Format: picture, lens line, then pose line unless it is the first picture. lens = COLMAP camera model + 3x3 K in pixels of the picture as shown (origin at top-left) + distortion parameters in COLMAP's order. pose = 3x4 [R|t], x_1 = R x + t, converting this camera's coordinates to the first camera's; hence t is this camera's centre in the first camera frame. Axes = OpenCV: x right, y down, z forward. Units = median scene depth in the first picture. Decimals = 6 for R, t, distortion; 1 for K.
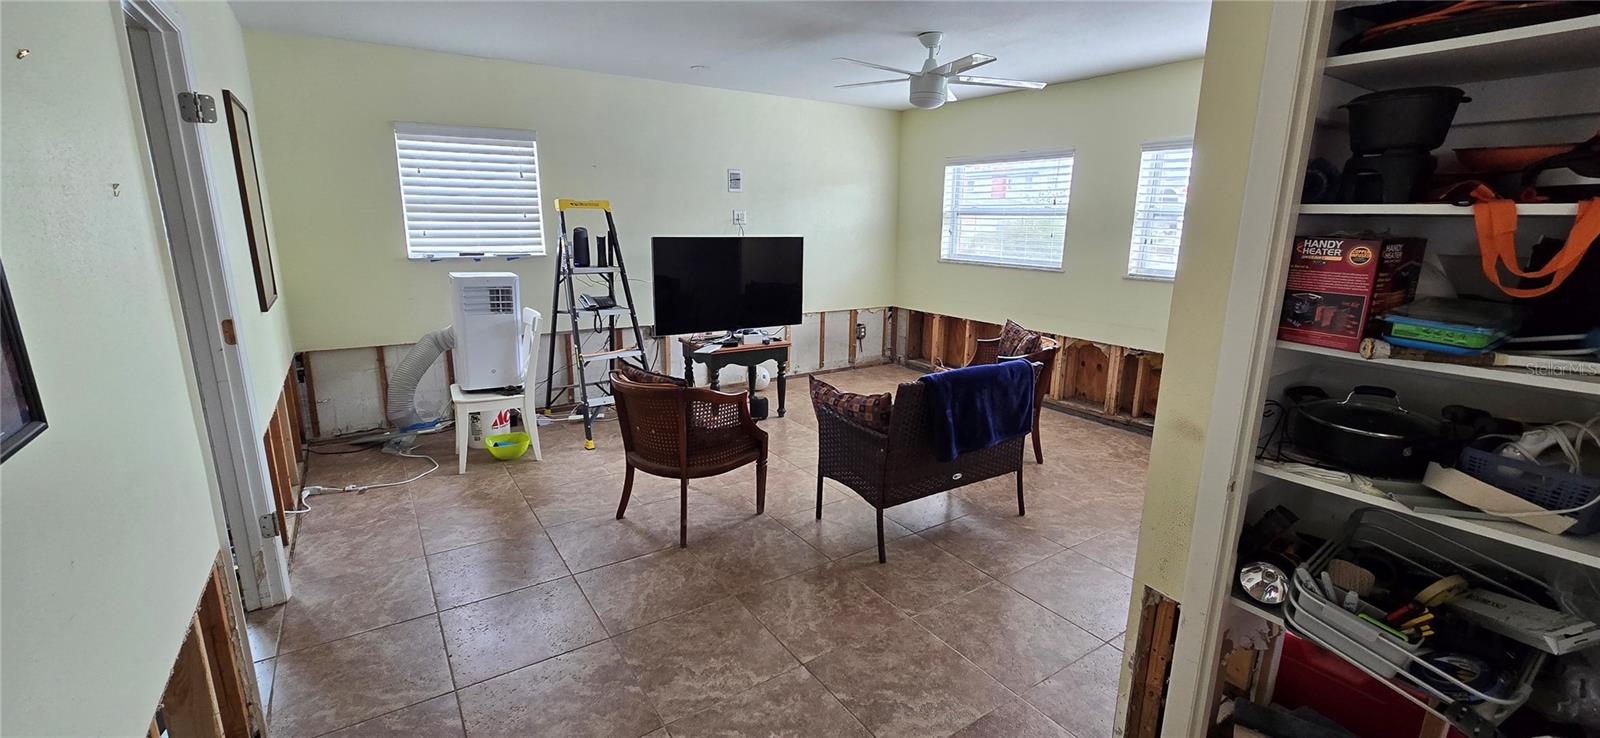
lens RADIAL K [[645.2, 0, 803.3], [0, 645.2, 365.9], [0, 0, 1]] dist [-0.002272, 0.000391]
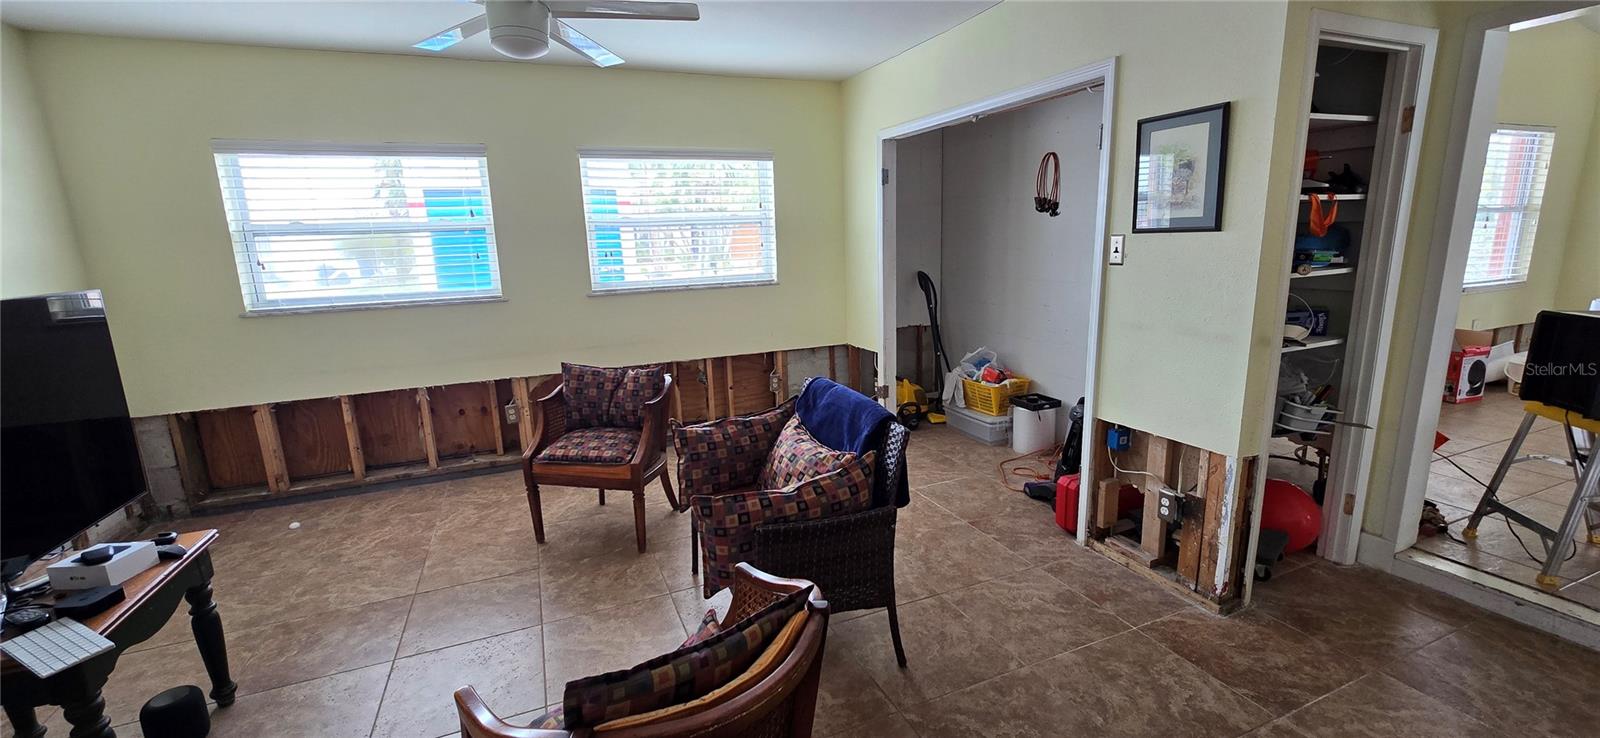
lens RADIAL K [[645.2, 0, 823.8], [0, 645.2, 349.5], [0, 0, 1]] dist [-0.002272, 0.000391]
pose [[0.188172, -0.195488, 0.962484, -0.417523], [0.248925, 0.957485, 0.145806, -0.143054], [-0.950067, 0.212150, 0.228833, 0.616878]]
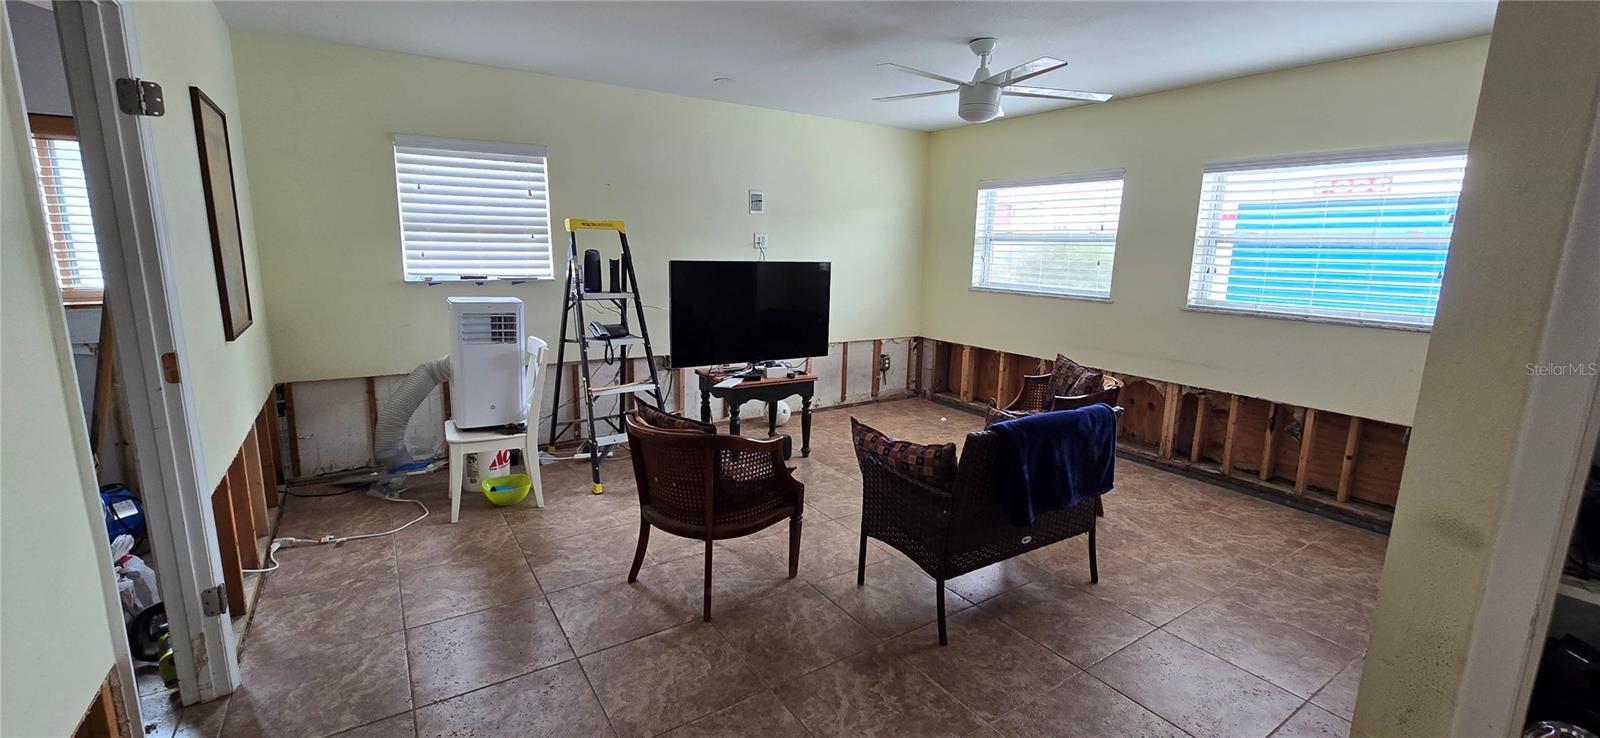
lens RADIAL K [[645.2, 0, 799.4], [0, 645.2, 365.0], [0, 0, 1]] dist [-0.002272, 0.000391]
pose [[0.999893, 0.010322, -0.010389, -0.044727], [-0.010741, 0.999095, -0.041162, -0.017630], [0.009955, 0.041269, 0.999098, 0.103881]]
